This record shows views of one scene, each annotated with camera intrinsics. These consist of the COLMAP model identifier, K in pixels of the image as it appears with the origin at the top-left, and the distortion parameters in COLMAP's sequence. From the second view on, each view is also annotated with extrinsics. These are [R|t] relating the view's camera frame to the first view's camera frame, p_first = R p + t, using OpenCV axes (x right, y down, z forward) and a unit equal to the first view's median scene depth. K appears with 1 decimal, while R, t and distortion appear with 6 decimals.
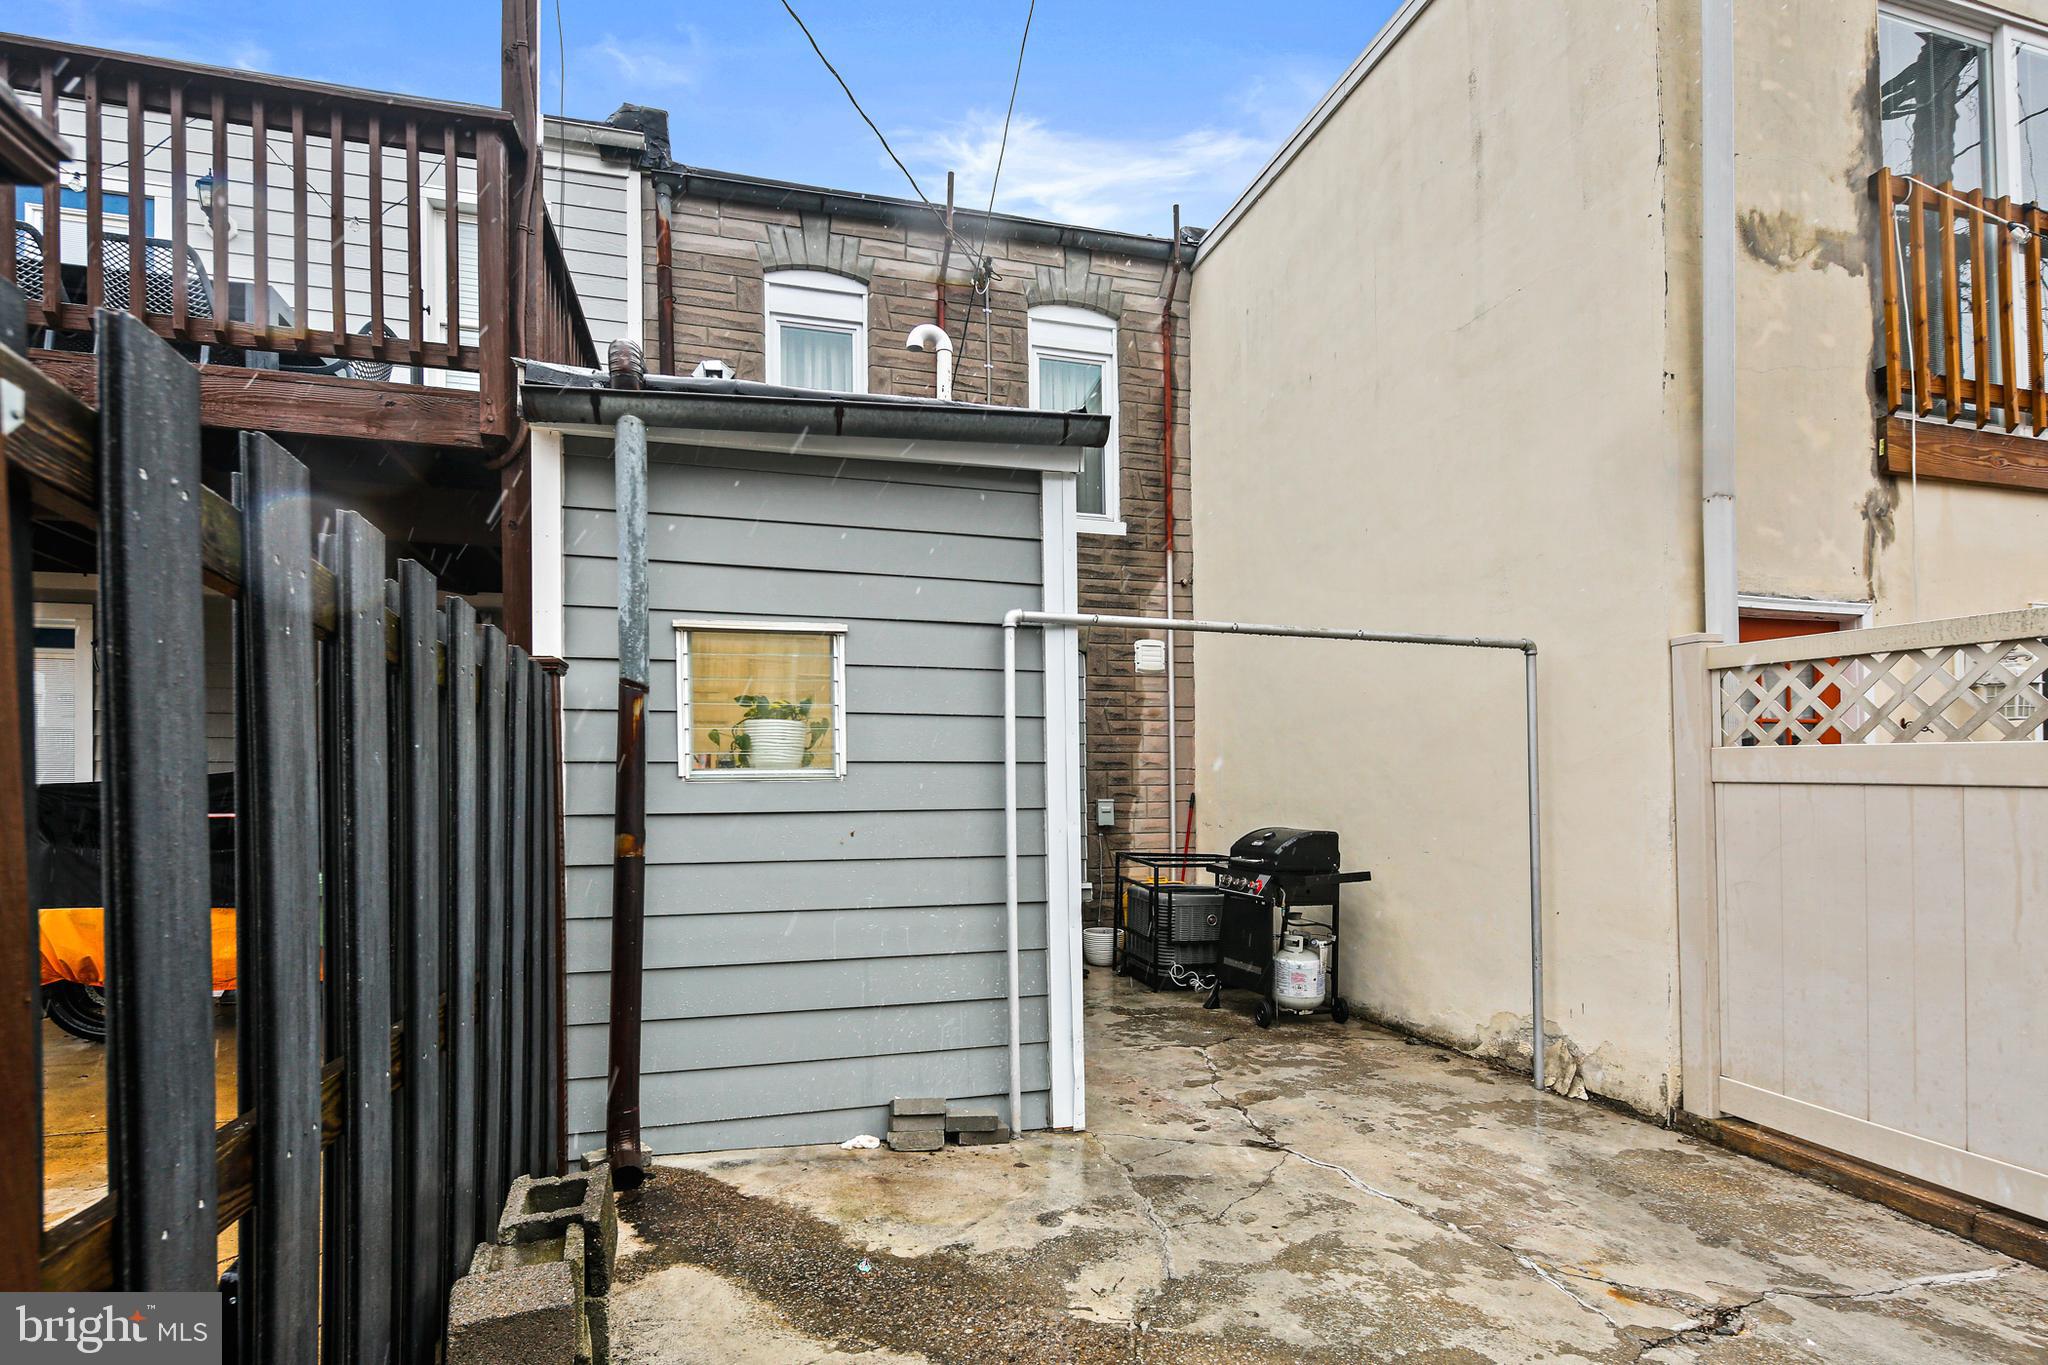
lens RADIAL K [[998.4, 0, 1020.6], [0, 998.4, 671.3], [0, 0, 1]] dist [0.001290, -0.001247]
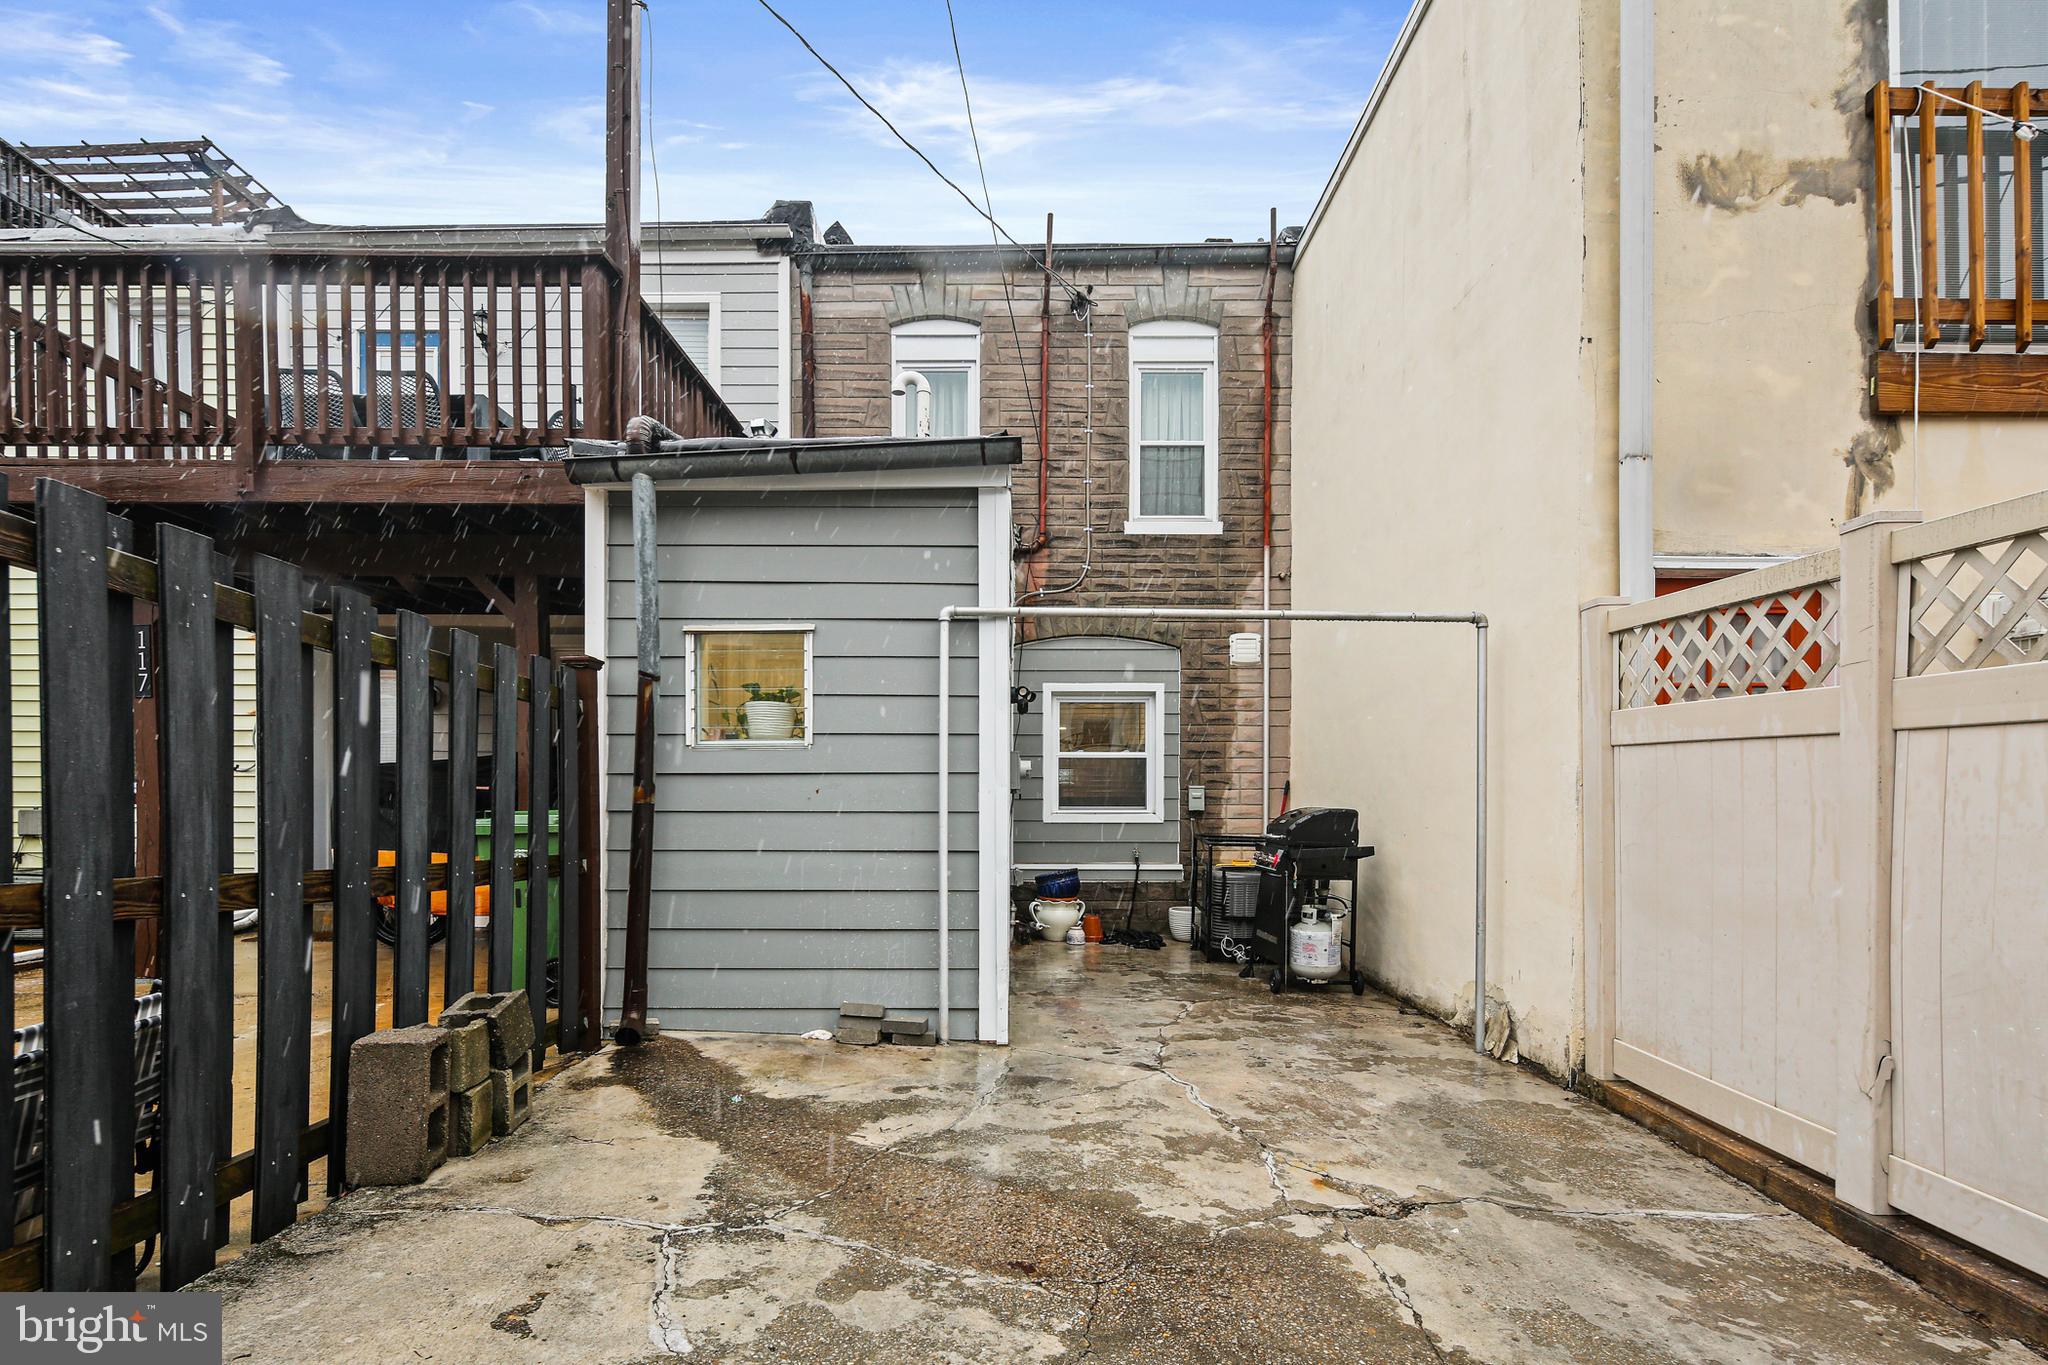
lens RADIAL K [[996.4, 0, 1023.6], [0, 996.4, 678.7], [0, 0, 1]] dist [0.002197, -0.001137]
pose [[0.959772, -0.027387, -0.279443, 0.361132], [0.026266, 0.999625, -0.007755, 0.032280], [0.279551, 0.000103, 0.960131, -0.104488]]
